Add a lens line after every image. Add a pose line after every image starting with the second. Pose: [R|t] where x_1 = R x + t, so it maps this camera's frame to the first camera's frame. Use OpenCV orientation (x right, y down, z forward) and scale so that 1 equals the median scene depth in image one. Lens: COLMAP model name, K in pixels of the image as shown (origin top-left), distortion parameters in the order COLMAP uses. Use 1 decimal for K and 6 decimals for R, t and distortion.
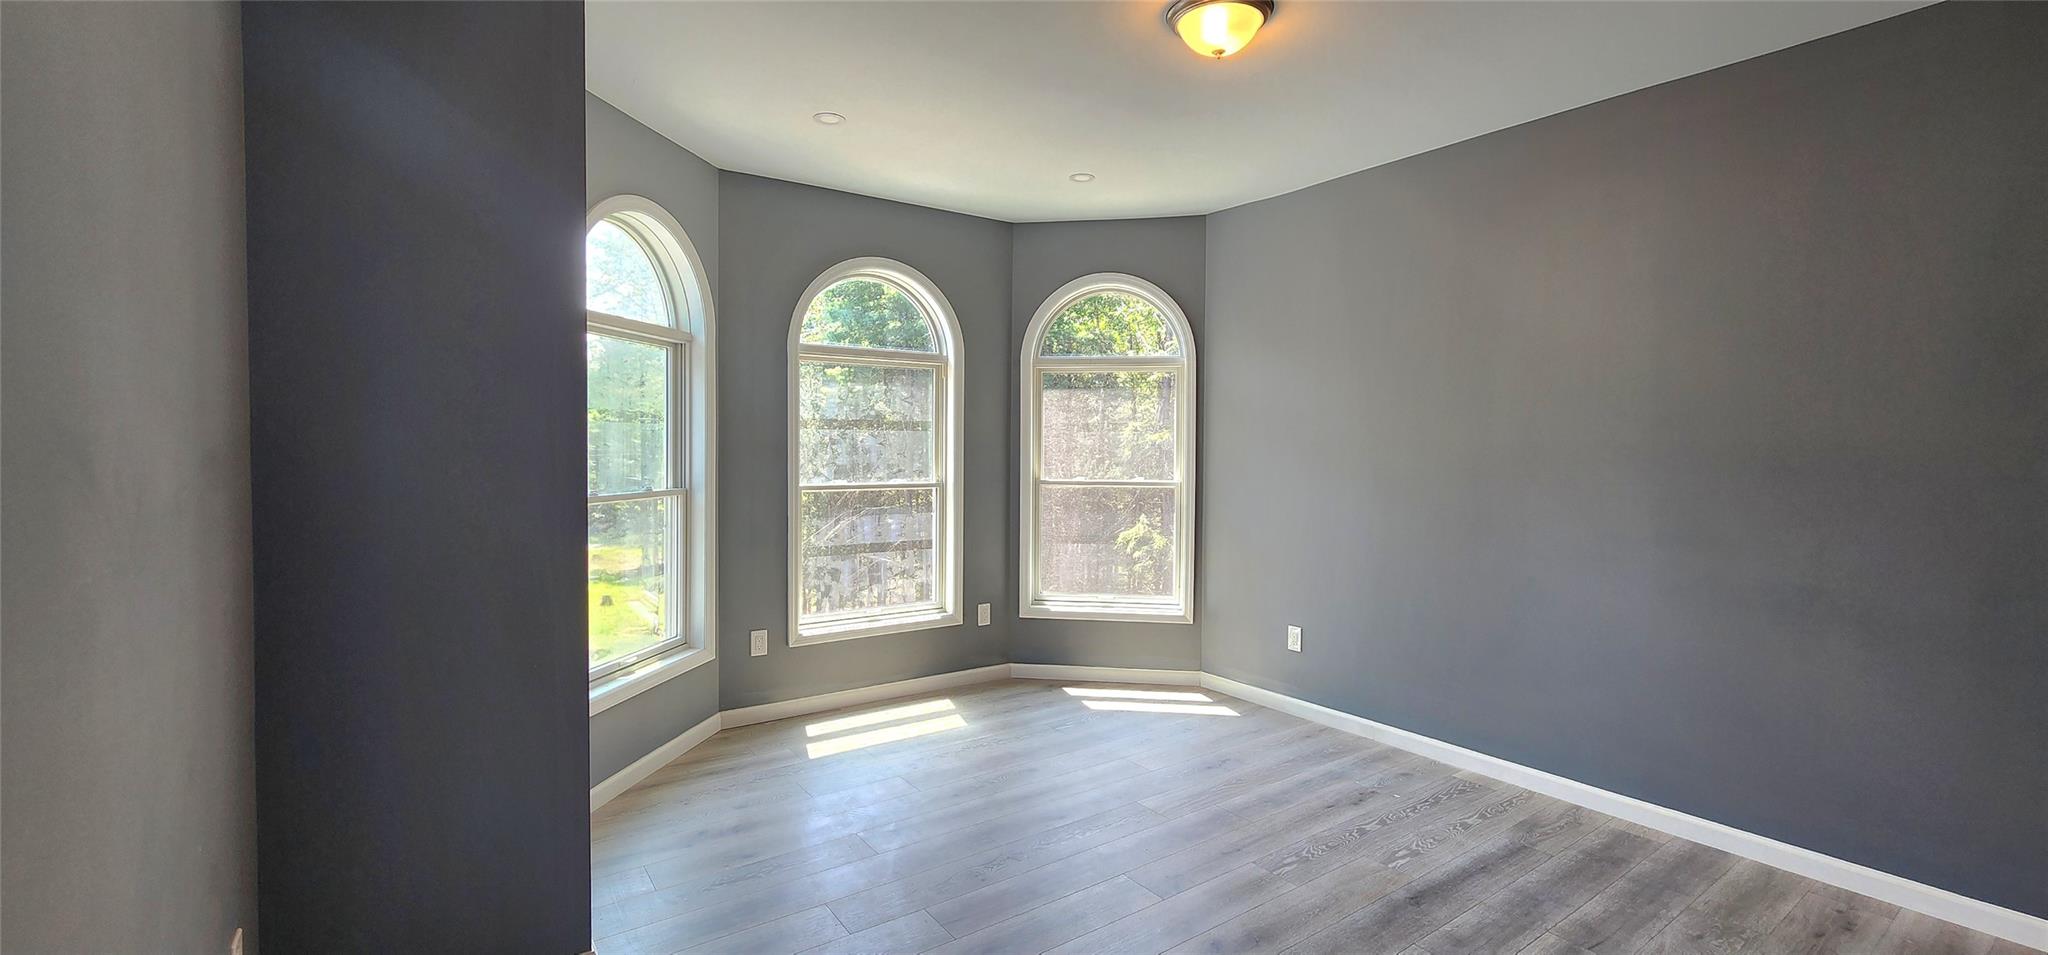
lens RADIAL K [[844.0, 0, 1029.0], [0, 844.0, 461.0], [0, 0, 1]] dist [0.000712, -0.000395]
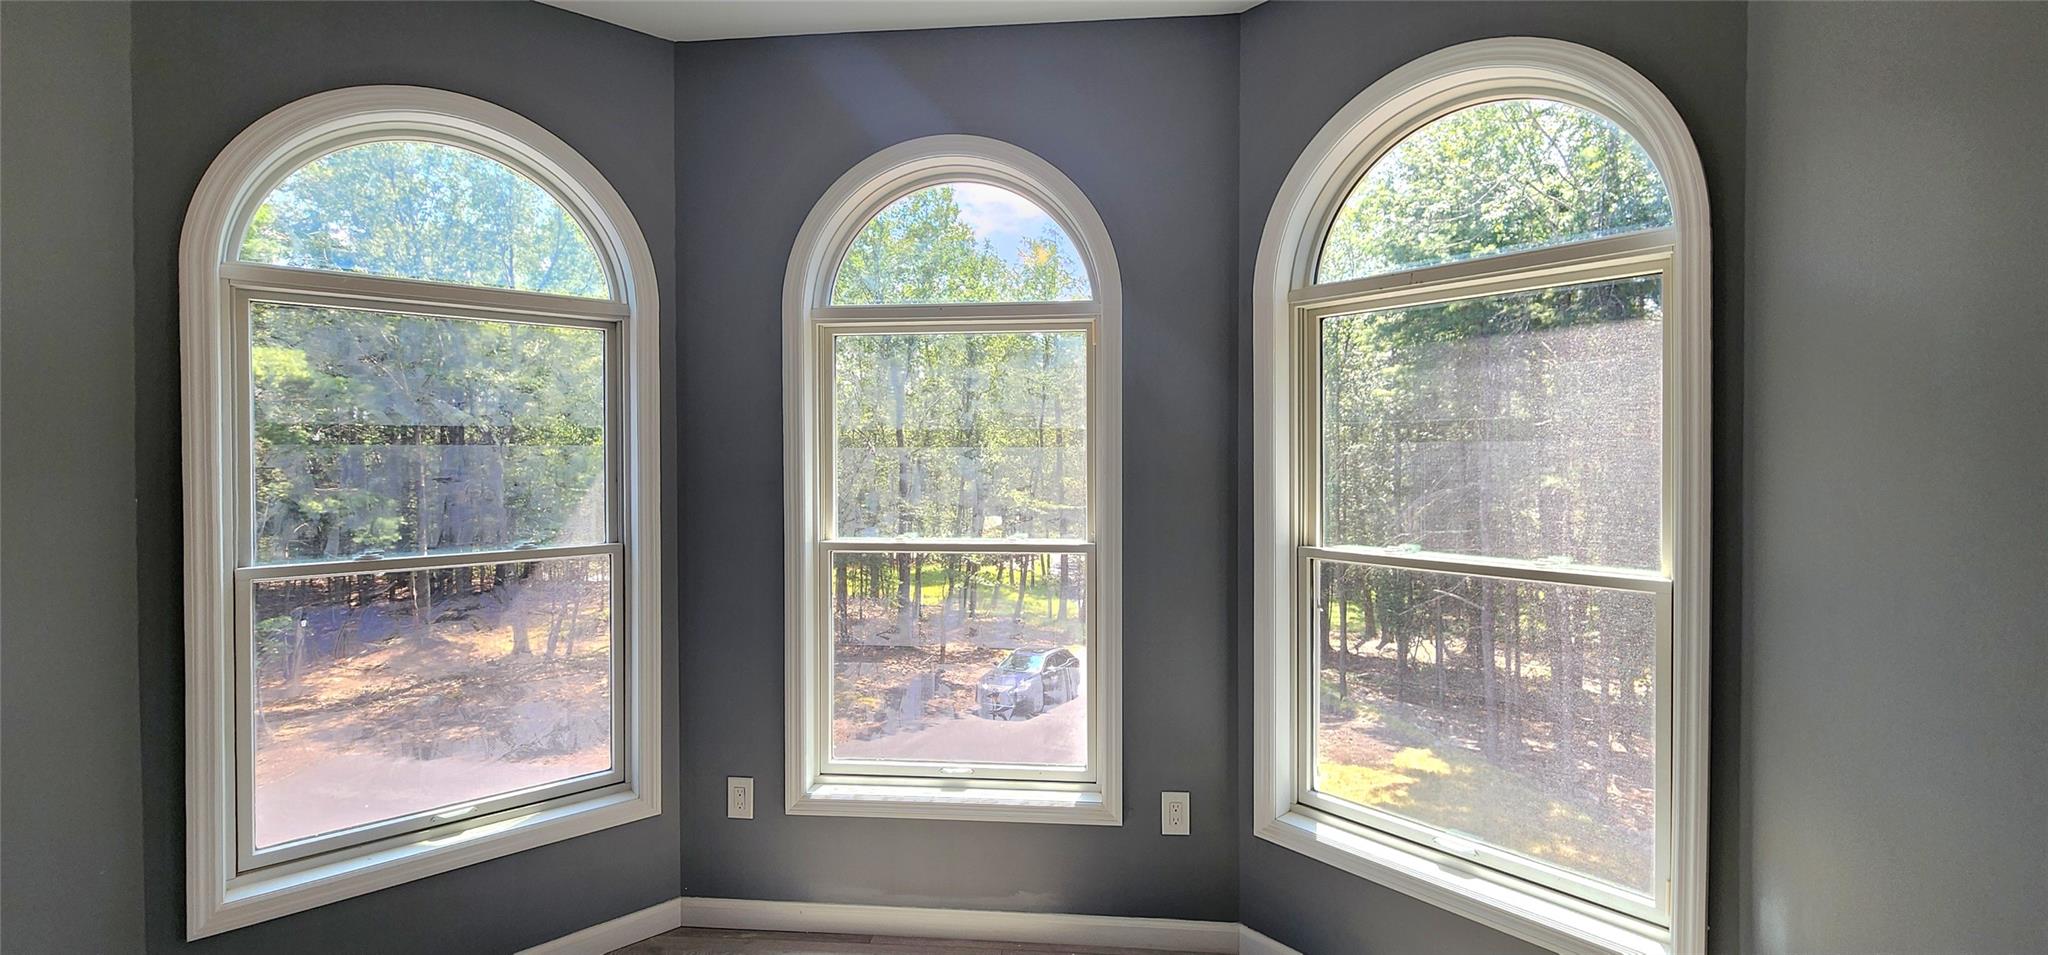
lens RADIAL K [[844.0, 0, 1029.0], [0, 844.0, 461.0], [0, 0, 1]] dist [0.000712, -0.000395]
pose [[0.777433, -0.002784, -0.628959, 0.224129], [-0.008012, 0.999865, -0.014329, -0.021373], [0.628914, 0.016179, 0.777306, 0.635543]]
